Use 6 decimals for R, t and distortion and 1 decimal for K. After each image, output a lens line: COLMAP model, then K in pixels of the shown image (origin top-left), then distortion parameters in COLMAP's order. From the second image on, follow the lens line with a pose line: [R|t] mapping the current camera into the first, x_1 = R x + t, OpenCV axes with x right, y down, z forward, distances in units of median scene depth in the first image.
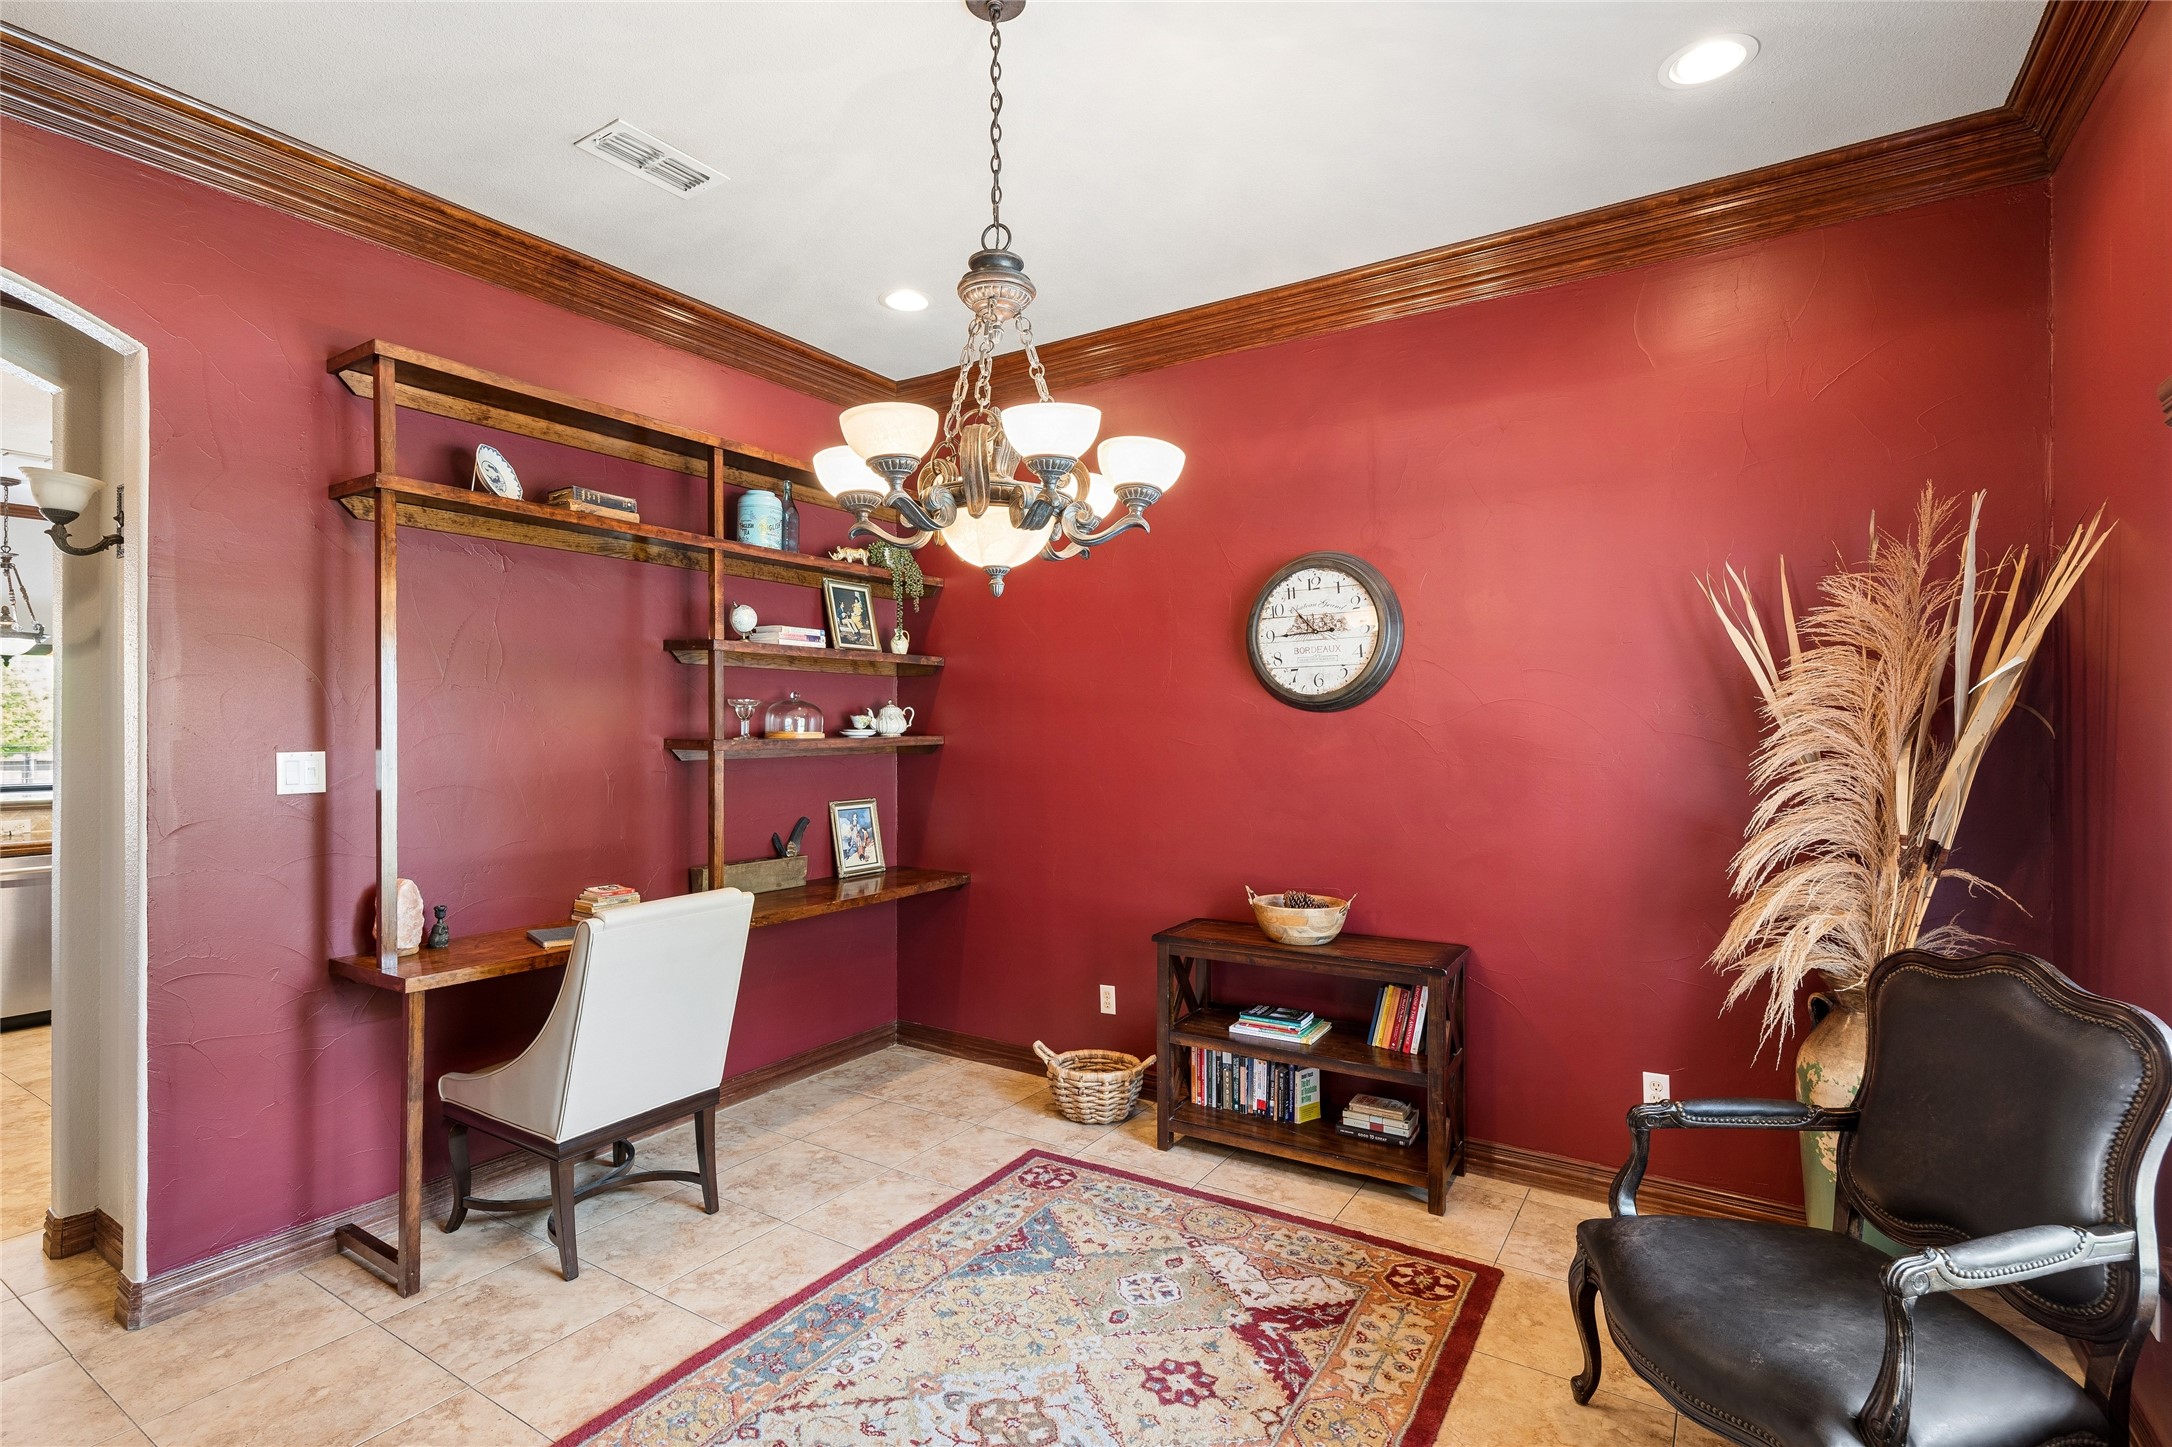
lens RADIAL K [[1044.7, 0, 1073.4], [0, 1044.7, 718.6], [0, 0, 1]] dist [-0.000514, 0.001959]
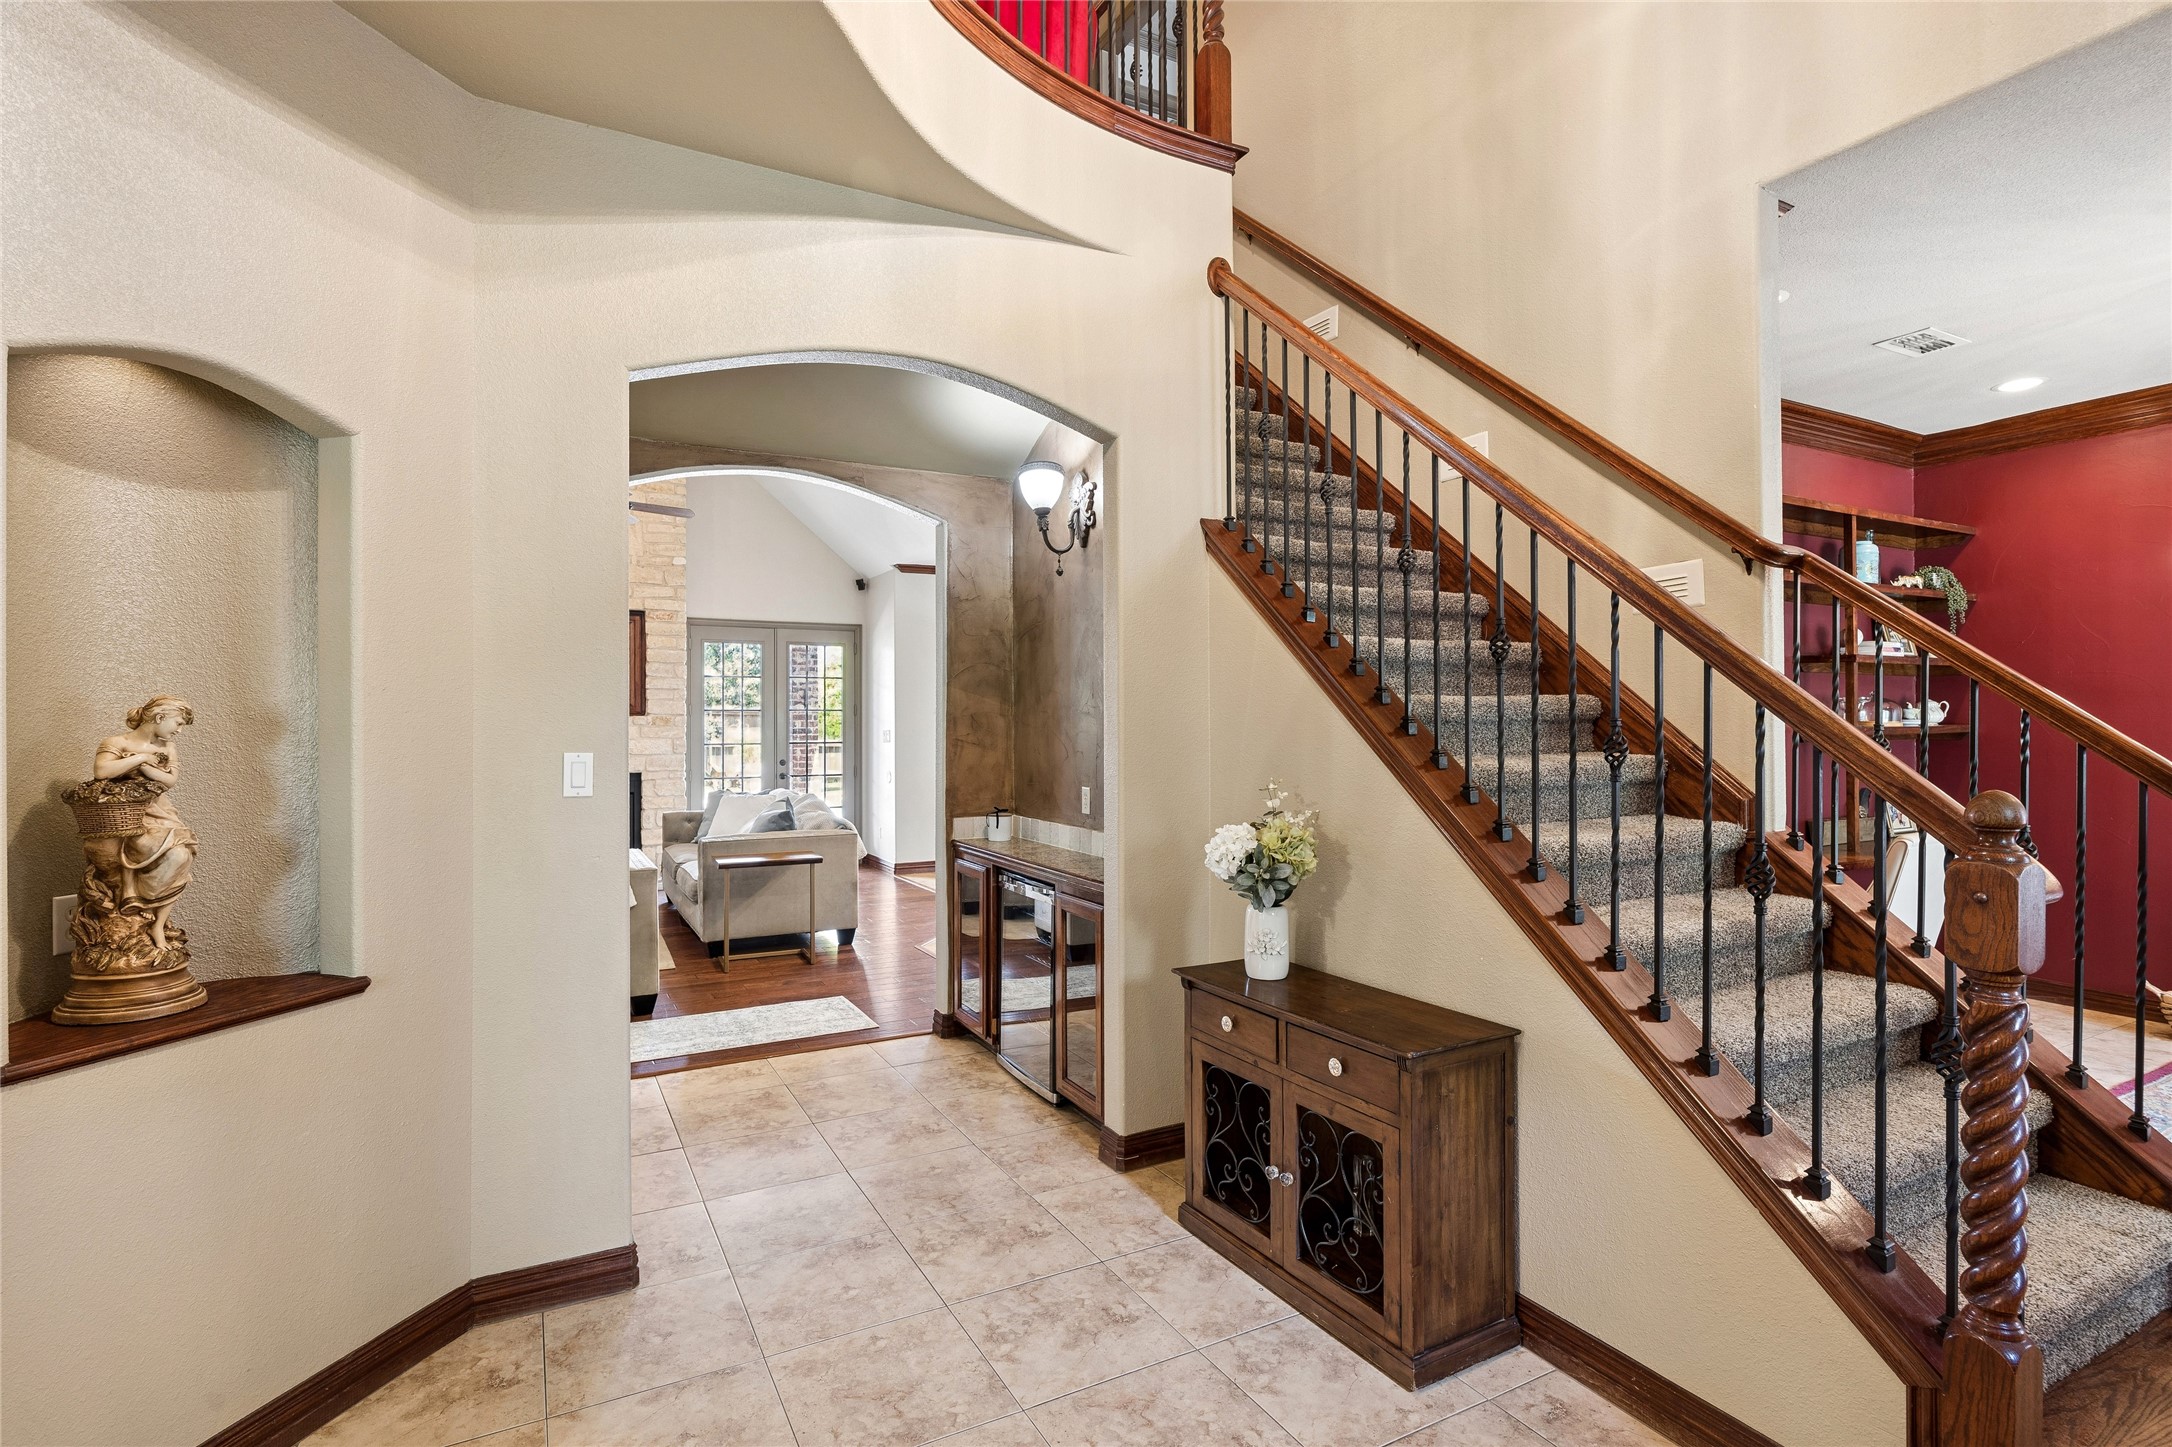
lens RADIAL K [[1044.7, 0, 1073.4], [0, 1044.7, 718.6], [0, 0, 1]] dist [-0.000514, 0.001959]
pose [[0.876472, -0.005956, -0.481415, -0.489996], [0.007990, 0.999966, 0.002175, -0.001158], [0.481386, -0.005753, 0.876490, -0.599300]]
